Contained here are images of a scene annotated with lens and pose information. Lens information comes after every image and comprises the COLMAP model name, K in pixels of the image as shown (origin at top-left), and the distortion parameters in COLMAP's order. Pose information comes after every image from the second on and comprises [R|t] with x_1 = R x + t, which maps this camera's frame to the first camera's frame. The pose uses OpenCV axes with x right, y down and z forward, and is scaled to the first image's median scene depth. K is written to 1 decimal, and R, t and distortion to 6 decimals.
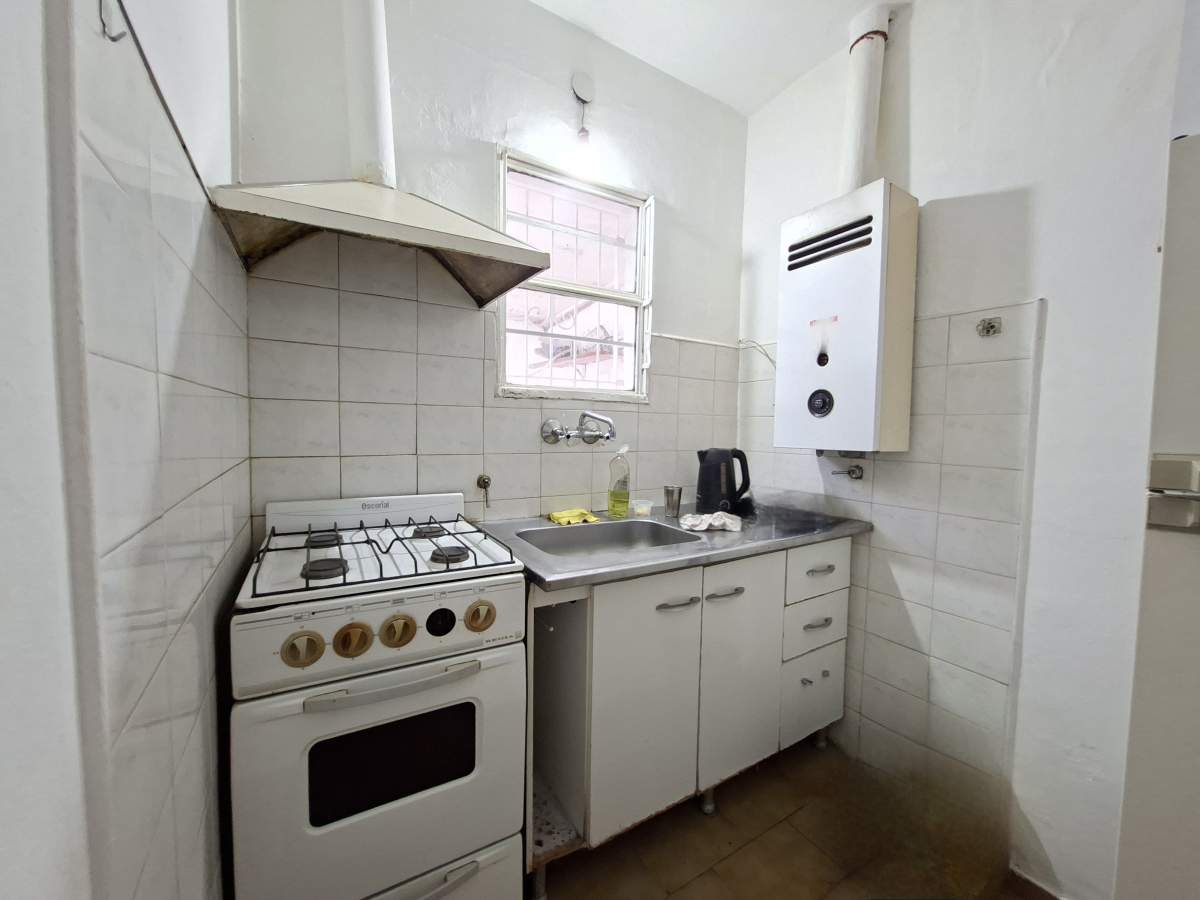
lens RADIAL K [[472.7, 0, 597.2], [0, 472.7, 447.8], [0, 0, 1]] dist [-0.003635, 0.000388]
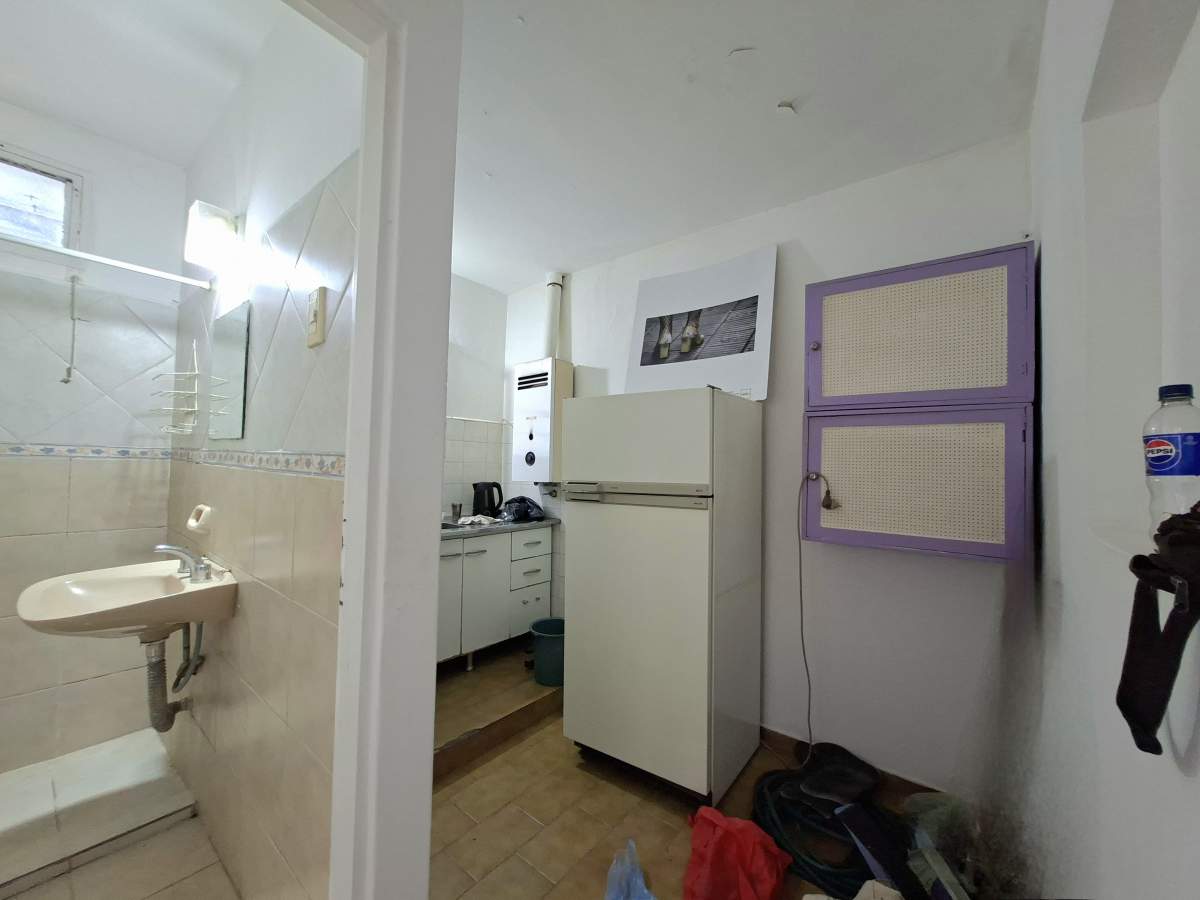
lens RADIAL K [[472.7, 0, 594.0], [0, 472.7, 453.0], [0, 0, 1]] dist [-0.003635, 0.000388]
pose [[0.944746, 0.011288, 0.327610, 0.066315], [0.012452, 0.997450, -0.070277, 0.025428], [-0.327568, 0.070473, 0.942196, -0.925846]]
